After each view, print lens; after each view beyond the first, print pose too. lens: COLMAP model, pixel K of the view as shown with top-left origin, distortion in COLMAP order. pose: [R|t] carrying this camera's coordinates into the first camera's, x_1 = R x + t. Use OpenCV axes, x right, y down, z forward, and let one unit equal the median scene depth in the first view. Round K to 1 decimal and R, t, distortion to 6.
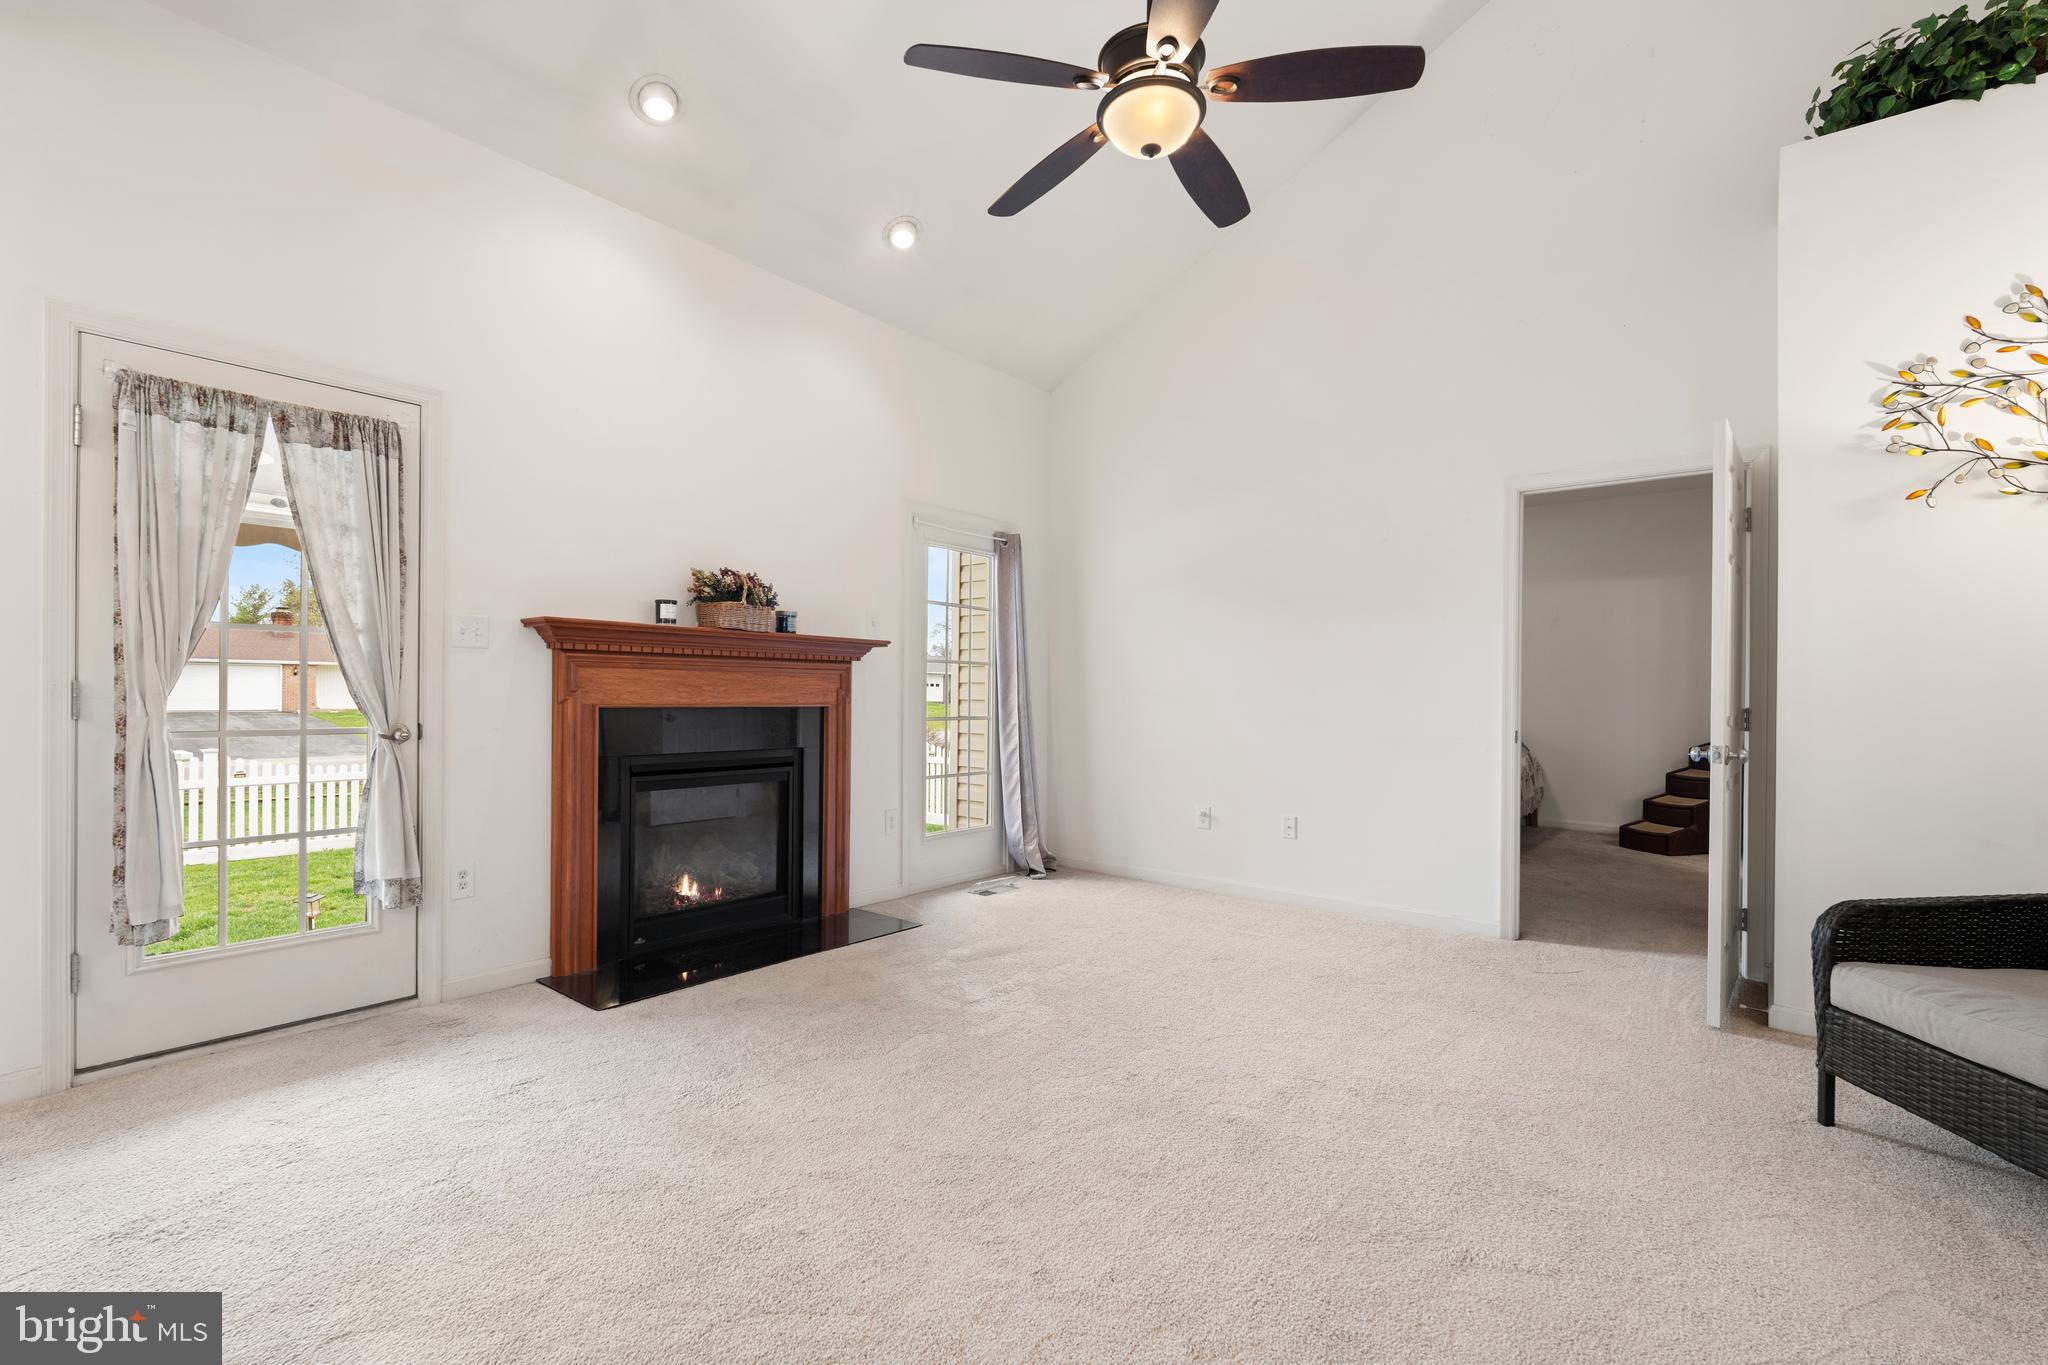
lens RADIAL K [[942.4, 0, 1018.8], [0, 942.4, 690.9], [0, 0, 1]] dist [-0.003257, 0.001390]
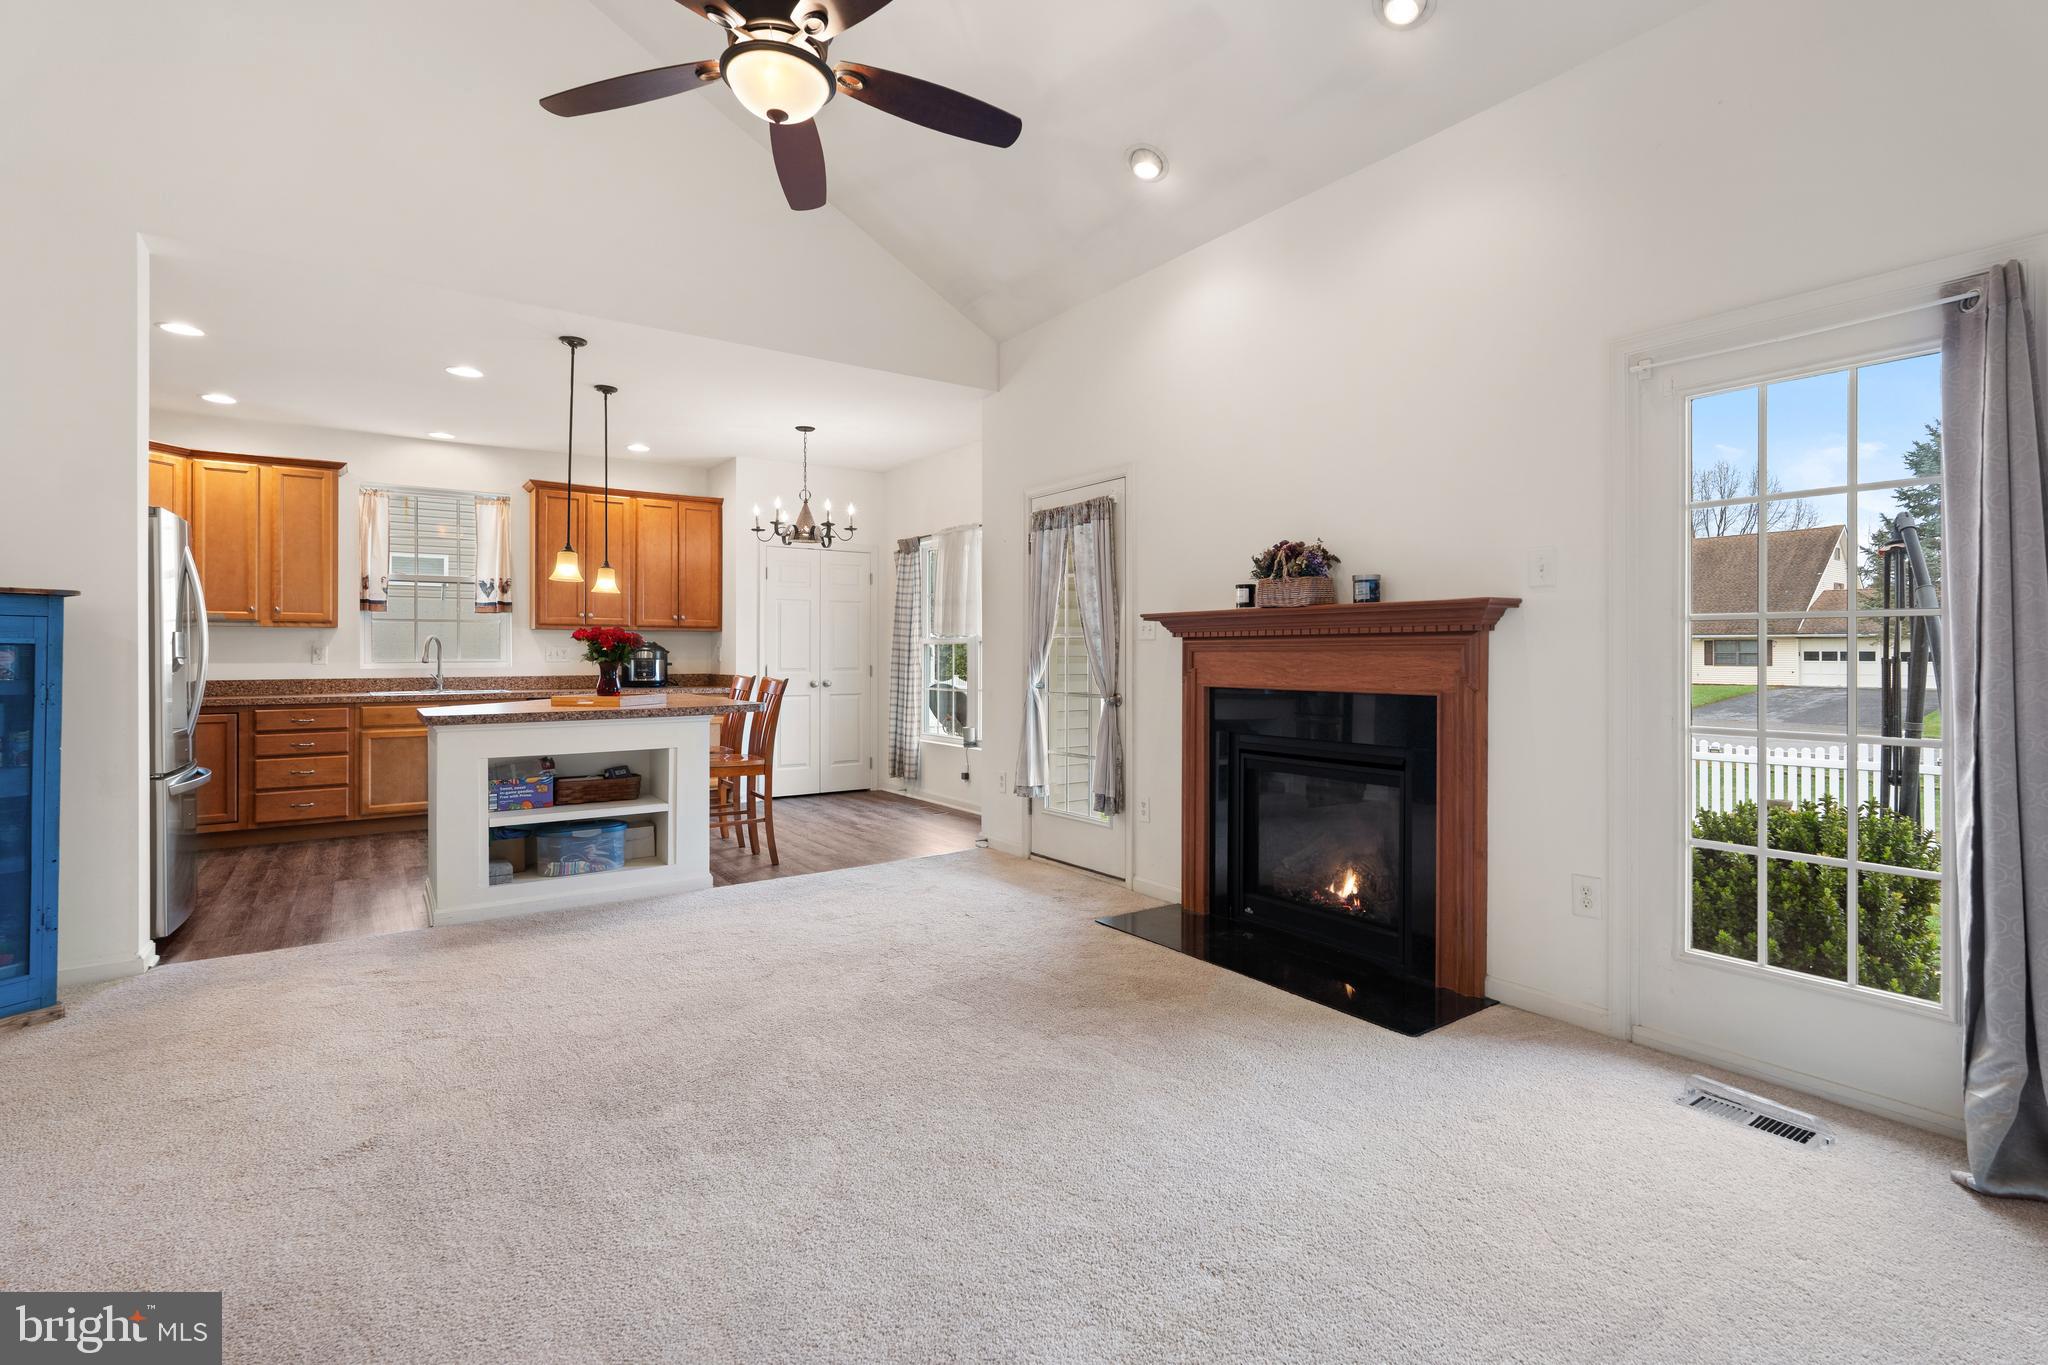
lens RADIAL K [[942.4, 0, 1028.7], [0, 942.4, 651.0], [0, 0, 1]] dist [-0.003257, 0.001390]
pose [[-0.266669, -0.013512, -0.963694, 0.817382], [0.002285, 0.999890, -0.014652, -0.010989], [0.963786, -0.006109, -0.266608, 1.245821]]
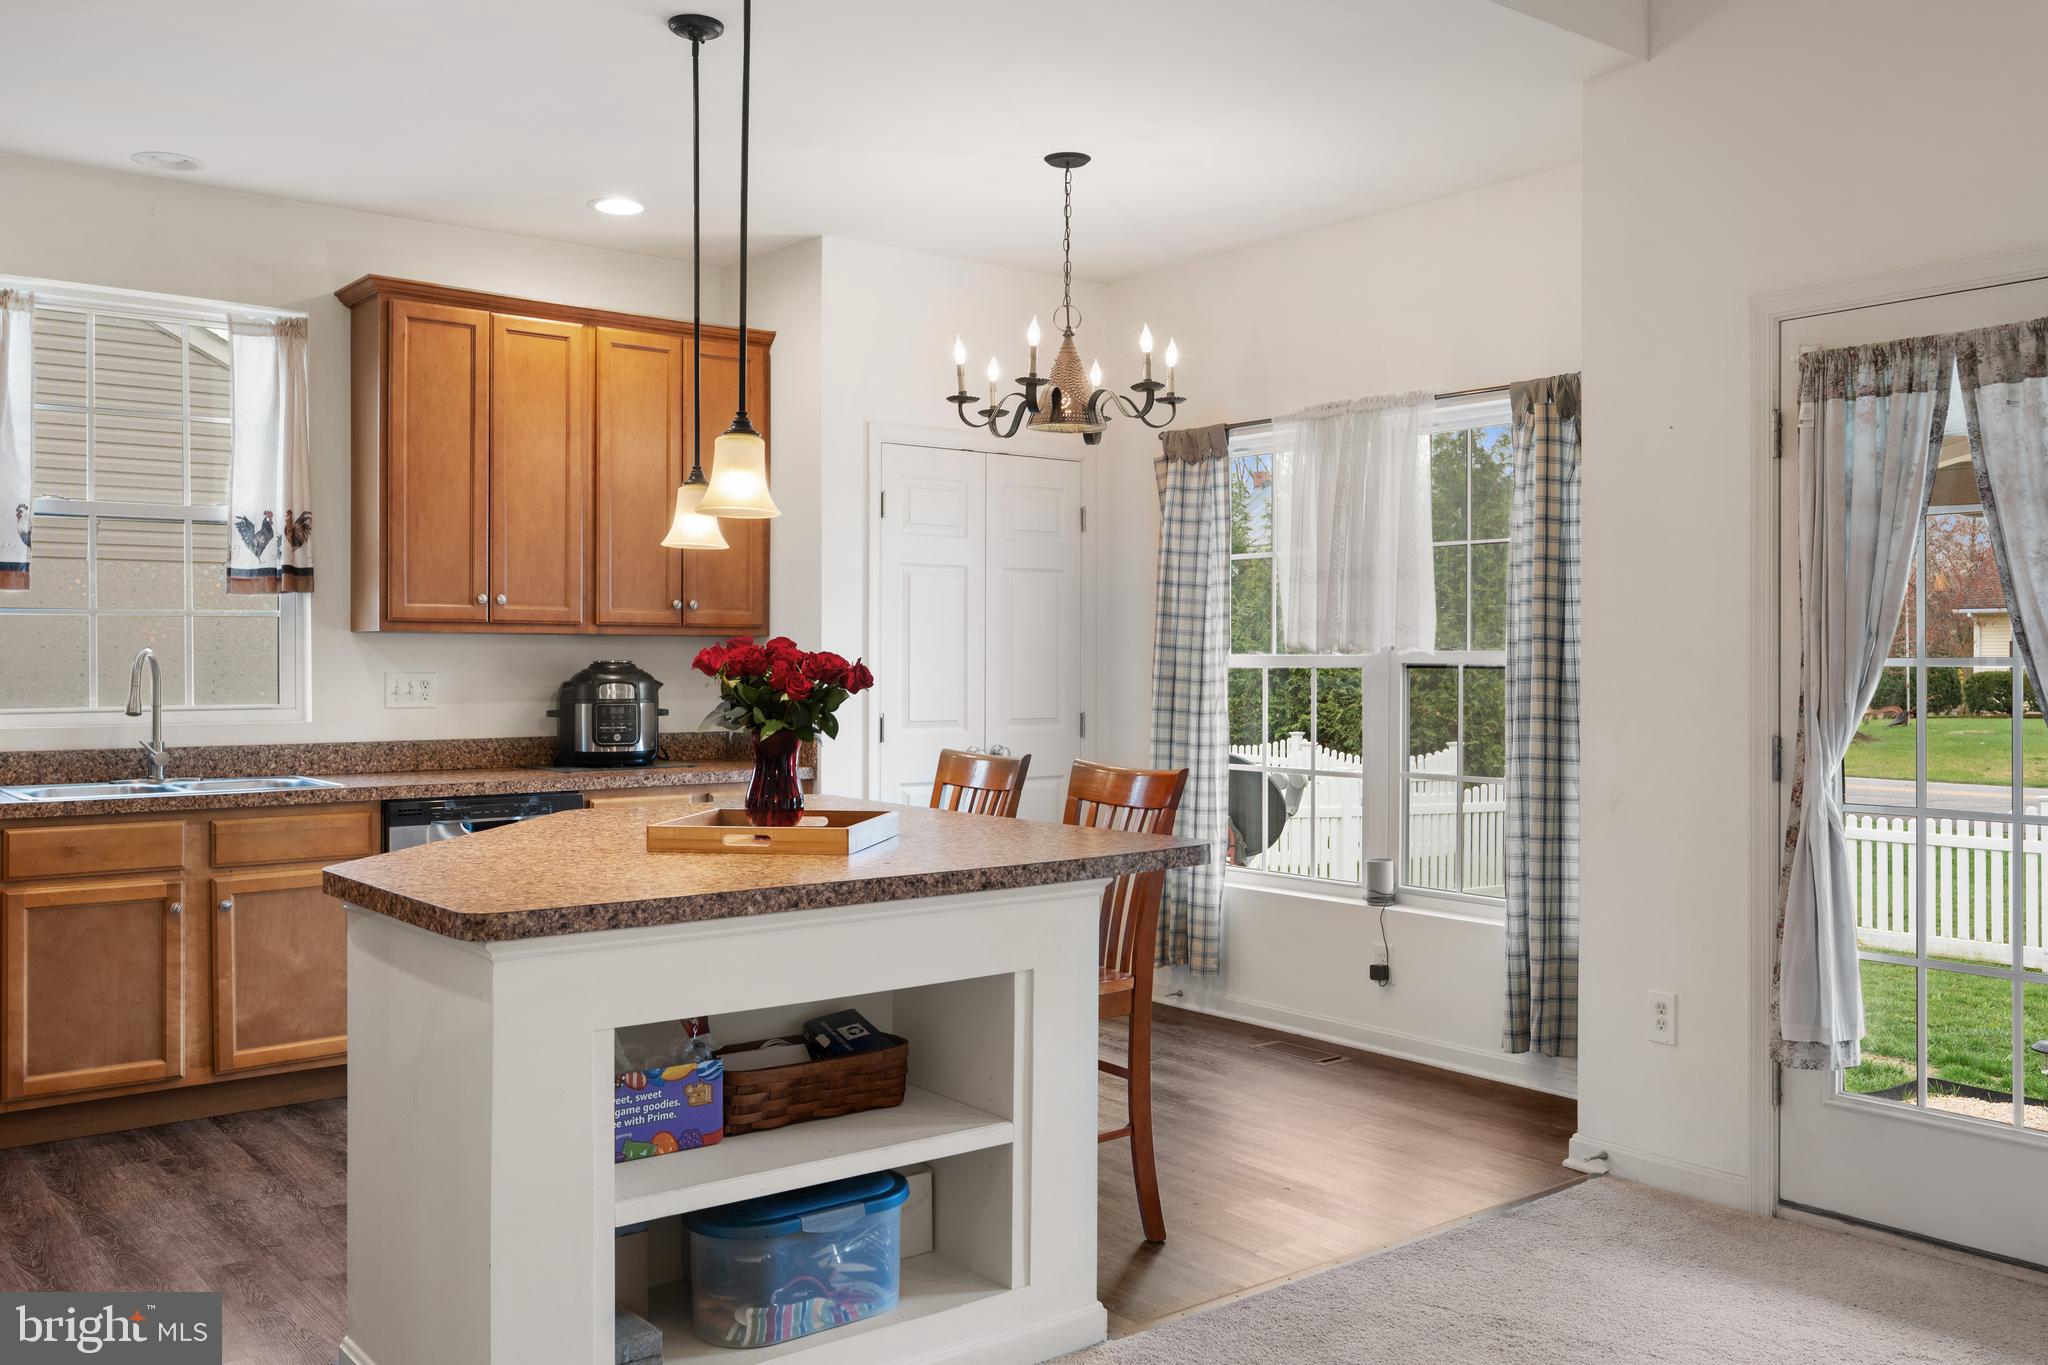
lens RADIAL K [[1711.9, 0, 1030.4], [0, 1711.9, 657.8], [0, 0, 1]] dist [0.000043, 0.000733]
pose [[-0.214865, -0.012773, -0.976560, 0.513070], [0.000483, 0.999913, -0.013185, -0.048973], [0.976644, -0.003305, -0.214840, 0.541530]]
